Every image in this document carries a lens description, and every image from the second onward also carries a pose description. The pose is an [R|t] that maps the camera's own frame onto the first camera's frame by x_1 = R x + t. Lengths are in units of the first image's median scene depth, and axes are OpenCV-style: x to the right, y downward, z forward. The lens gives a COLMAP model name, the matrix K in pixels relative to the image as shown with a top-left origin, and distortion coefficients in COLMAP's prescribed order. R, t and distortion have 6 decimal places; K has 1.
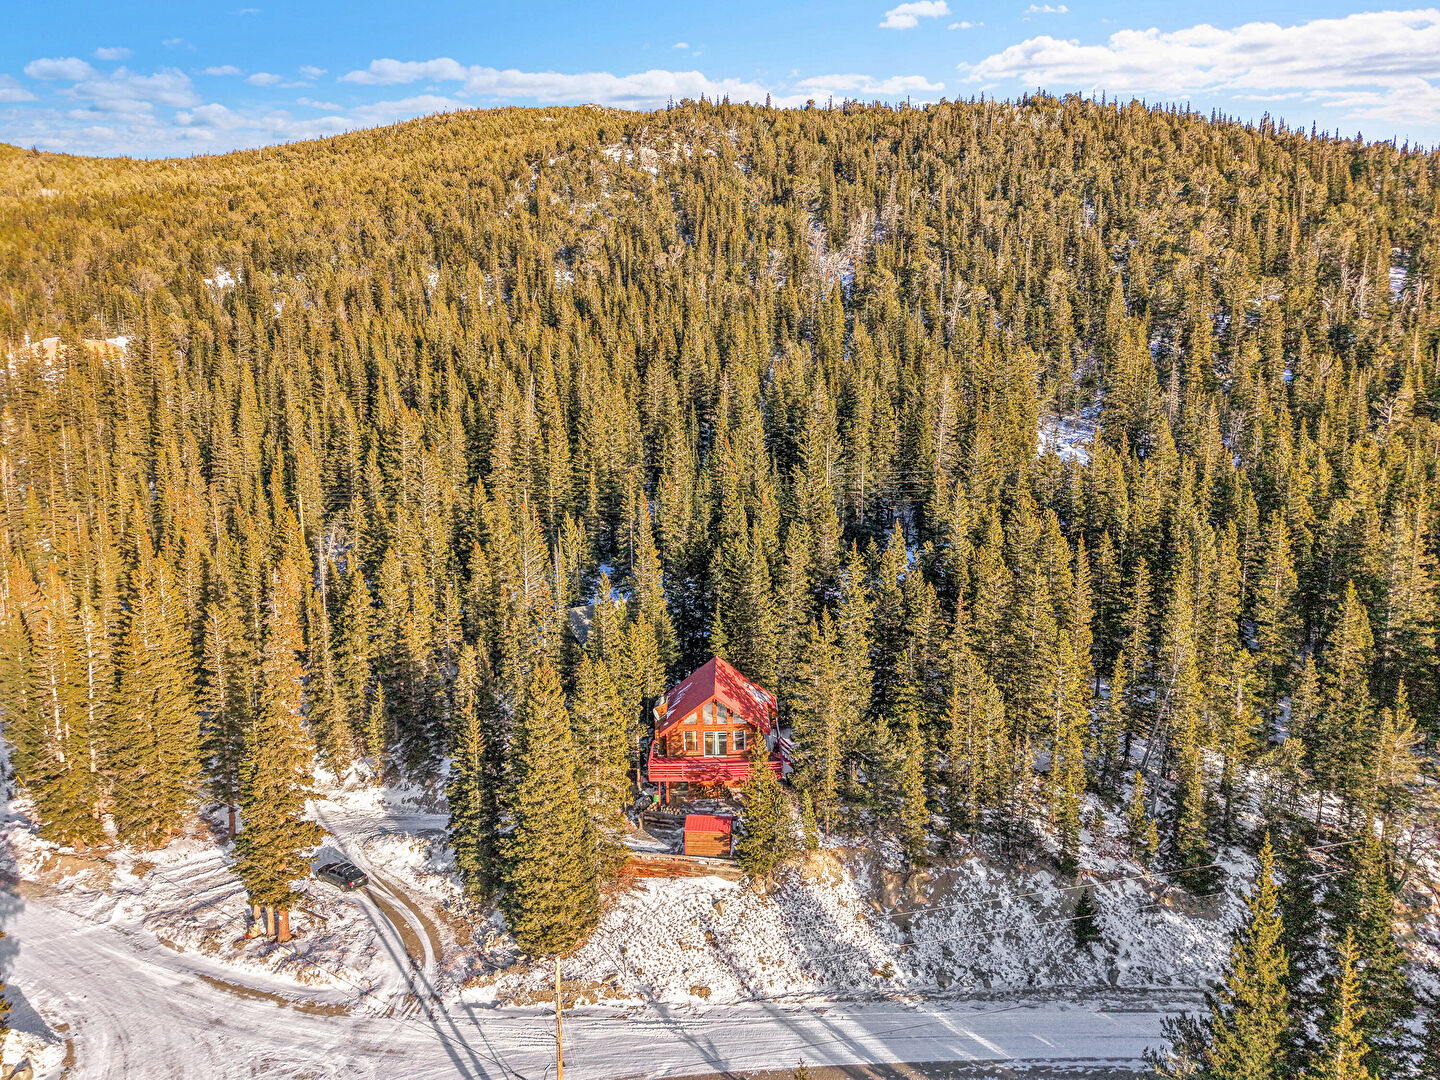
lens RADIAL K [[963.2, 0, 720.0], [0, 963.2, 540.0], [0, 0, 1]] dist [0.005095, -0.008382]
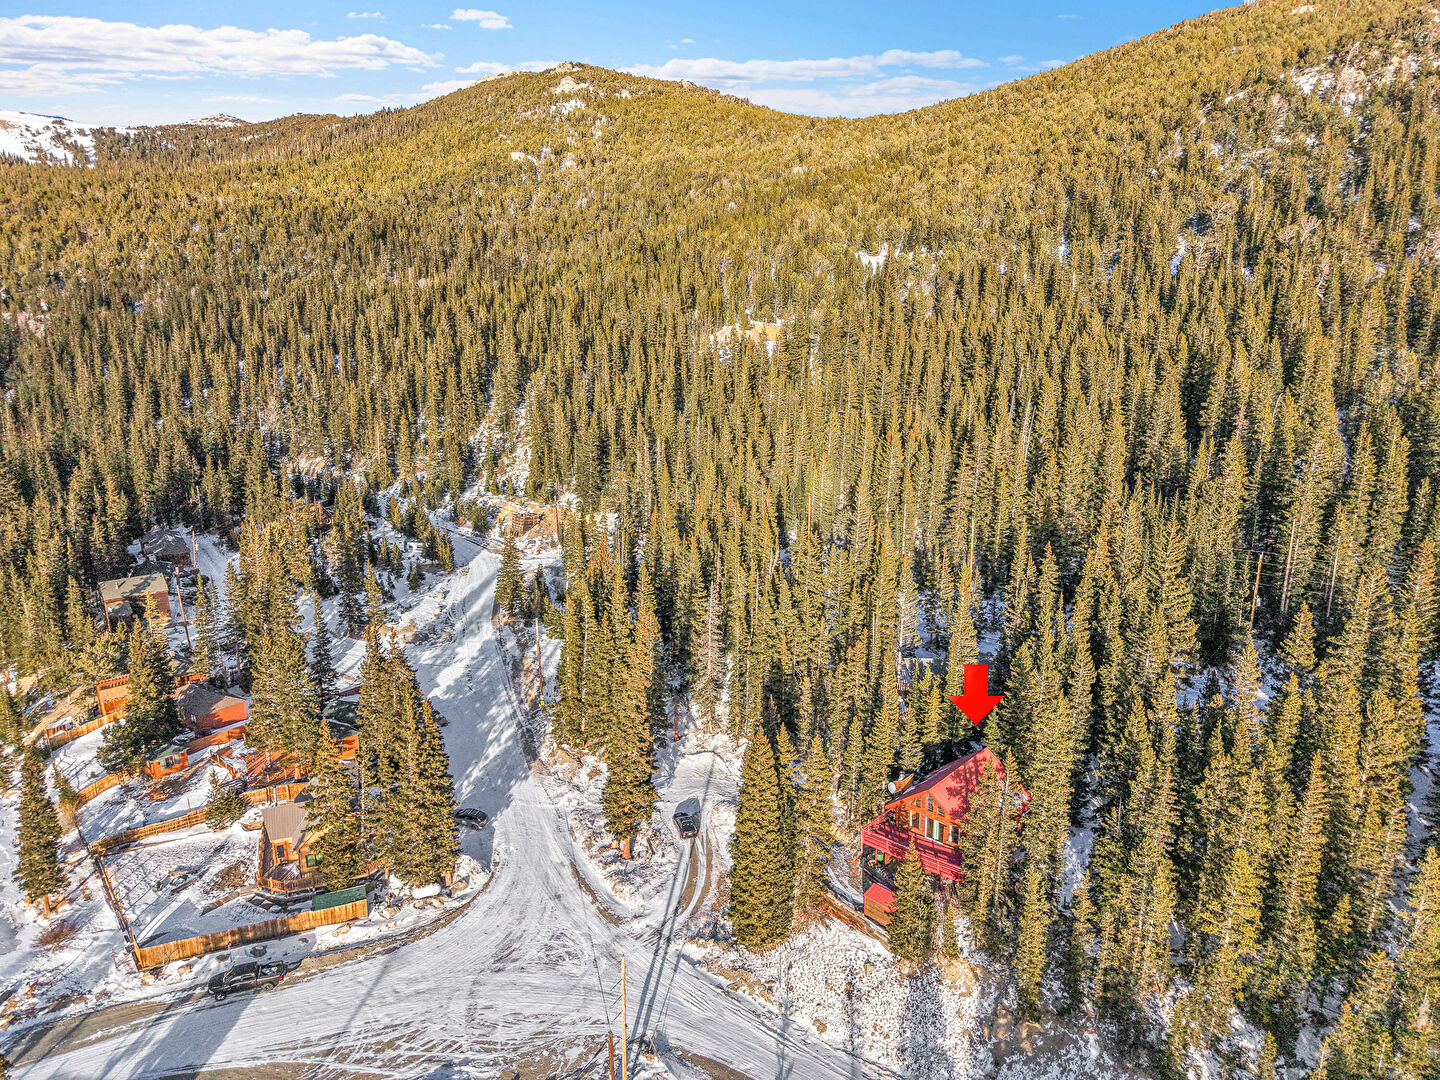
lens RADIAL K [[963.2, 0, 720.0], [0, 963.2, 540.0], [0, 0, 1]] dist [0.005095, -0.008382]
pose [[0.749372, 0.152878, -0.644260, 0.494649], [-0.095507, 0.987763, 0.123299, -0.241360], [0.655226, -0.030865, 0.754802, 0.005568]]
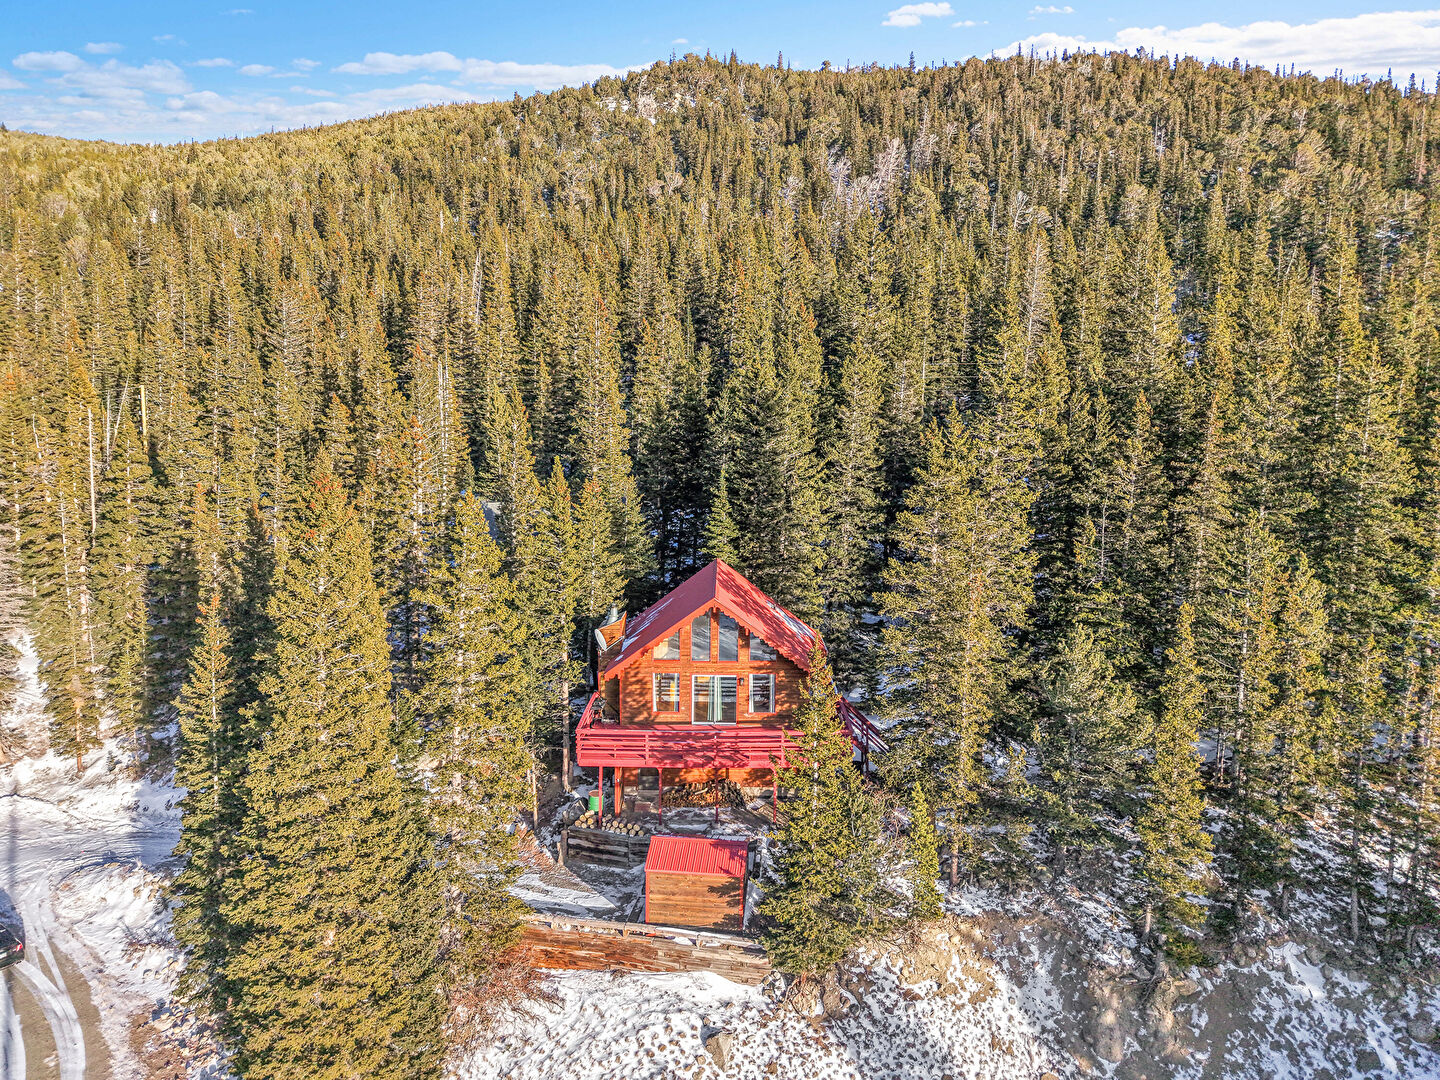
lens RADIAL K [[963.2, 0, 720.0], [0, 963.2, 540.0], [0, 0, 1]] dist [0.005095, -0.008382]
pose [[0.999706, 0.023526, 0.005903, -0.007192], [-0.023313, 0.999155, -0.033864, 0.149632], [-0.006695, 0.033716, 0.999409, 0.502392]]
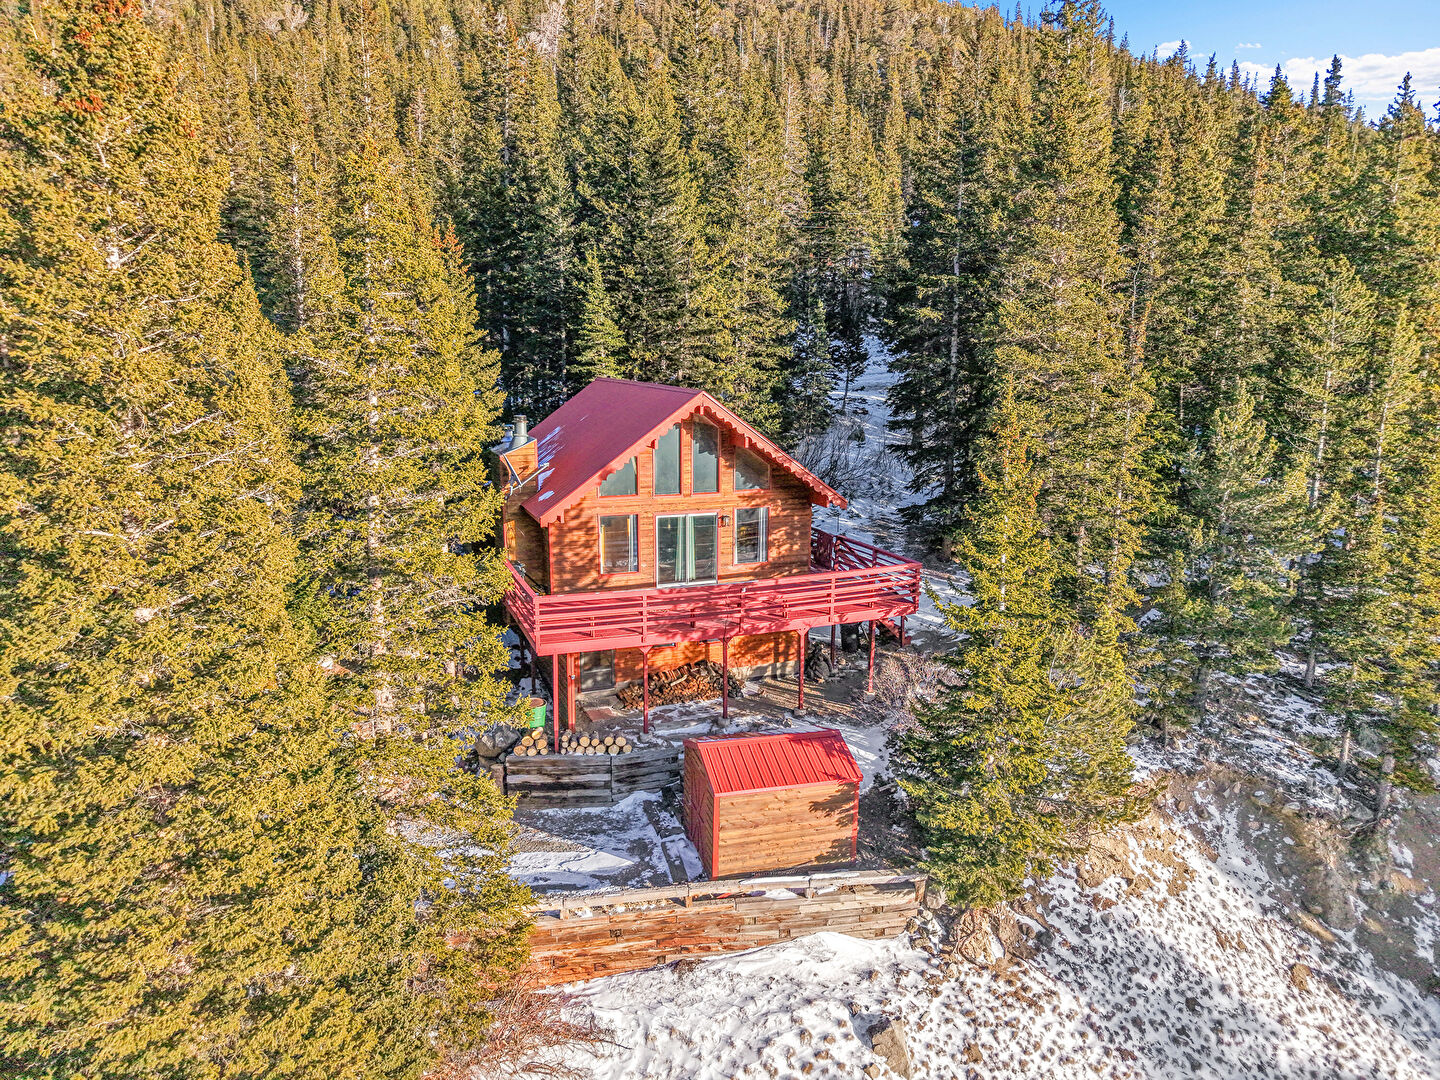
lens RADIAL K [[972.9, 0, 728.7], [0, 972.9, 542.2], [0, 0, 1]] dist [-0.001585, -0.005076]
pose [[0.926569, -0.048269, 0.373015, -0.128241], [0.031983, 0.998250, 0.049730, 0.200563], [-0.374763, -0.034148, 0.926492, 0.692049]]
